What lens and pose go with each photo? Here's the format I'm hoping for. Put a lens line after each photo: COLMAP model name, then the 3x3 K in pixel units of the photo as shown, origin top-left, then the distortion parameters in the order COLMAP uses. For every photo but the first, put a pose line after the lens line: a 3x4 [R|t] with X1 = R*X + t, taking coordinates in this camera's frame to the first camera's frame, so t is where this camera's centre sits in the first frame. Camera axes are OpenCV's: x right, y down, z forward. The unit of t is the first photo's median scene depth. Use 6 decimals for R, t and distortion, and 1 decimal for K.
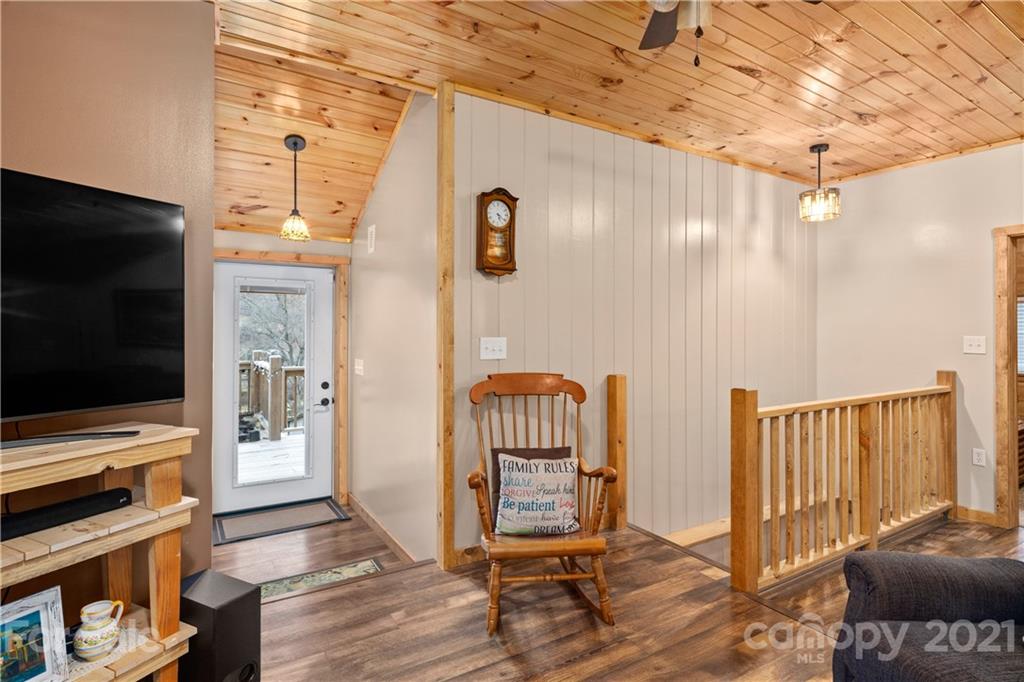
lens RADIAL K [[510.2, 0, 526.6], [0, 510.2, 324.5], [0, 0, 1]] dist [0.003950, -0.002246]
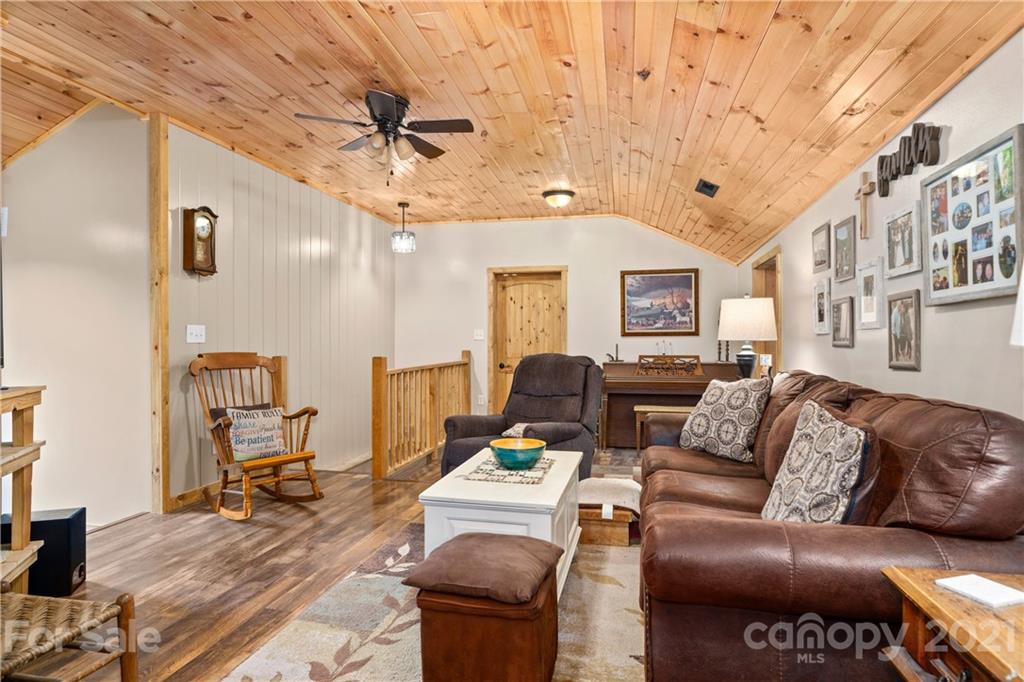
lens RADIAL K [[573.0, 0, 512.1], [0, 573.0, 334.8], [0, 0, 1]] dist [0.003507, 0.000406]
pose [[0.696474, -0.001188, 0.717581, -0.537334], [-0.001326, 0.999995, 0.002942, 0.044119], [-0.717581, -0.003000, 0.696469, -0.528999]]
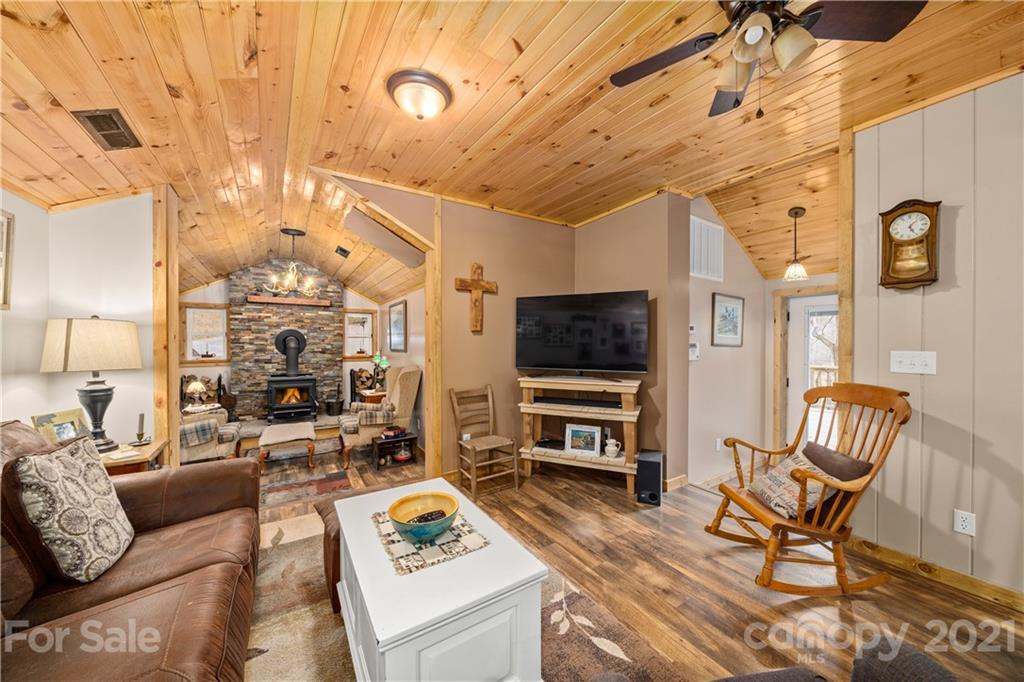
lens RADIAL K [[353.2, 0, 513.5], [0, 353.2, 345.5], [0, 0, 1]] dist [-0.005582, -0.000031]
pose [[0.028807, 0.006015, -0.999567, 0.599562], [0.005924, 0.999963, 0.006188, 0.005201], [0.999567, -0.006100, 0.028770, 0.210657]]
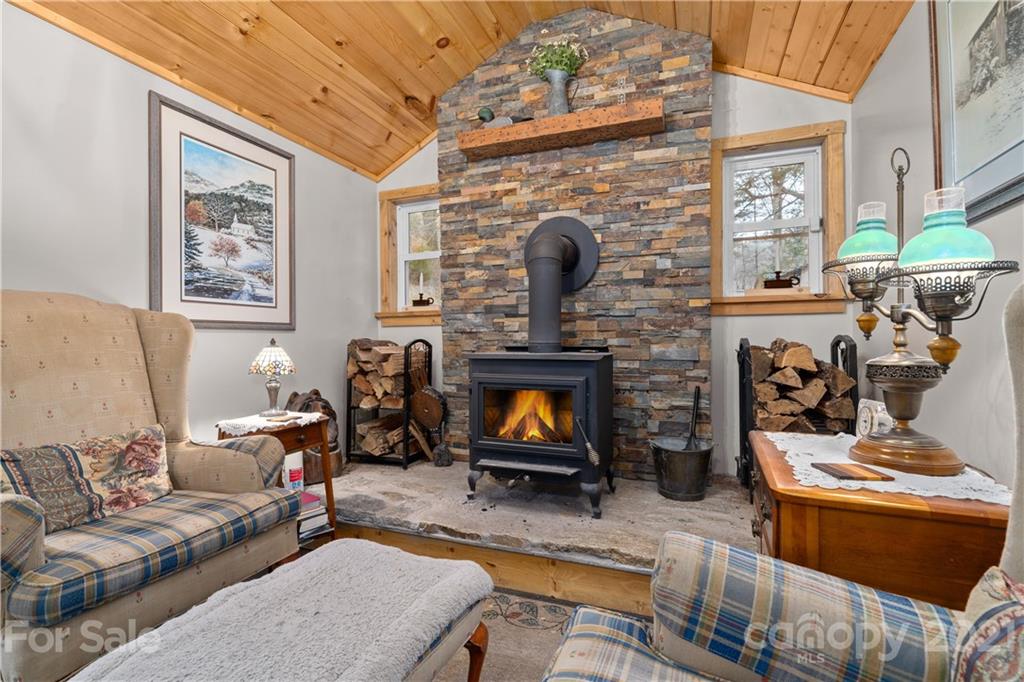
lens RADIAL K [[473.7, 0, 512.1], [0, 473.7, 338.2], [0, 0, 1]] dist [0.001885, -0.000234]
pose [[-0.799461, 0.003777, -0.600705, -0.768024], [0.010315, 0.999919, -0.007440, 0.155581], [0.600629, -0.012144, -0.799436, -0.301156]]
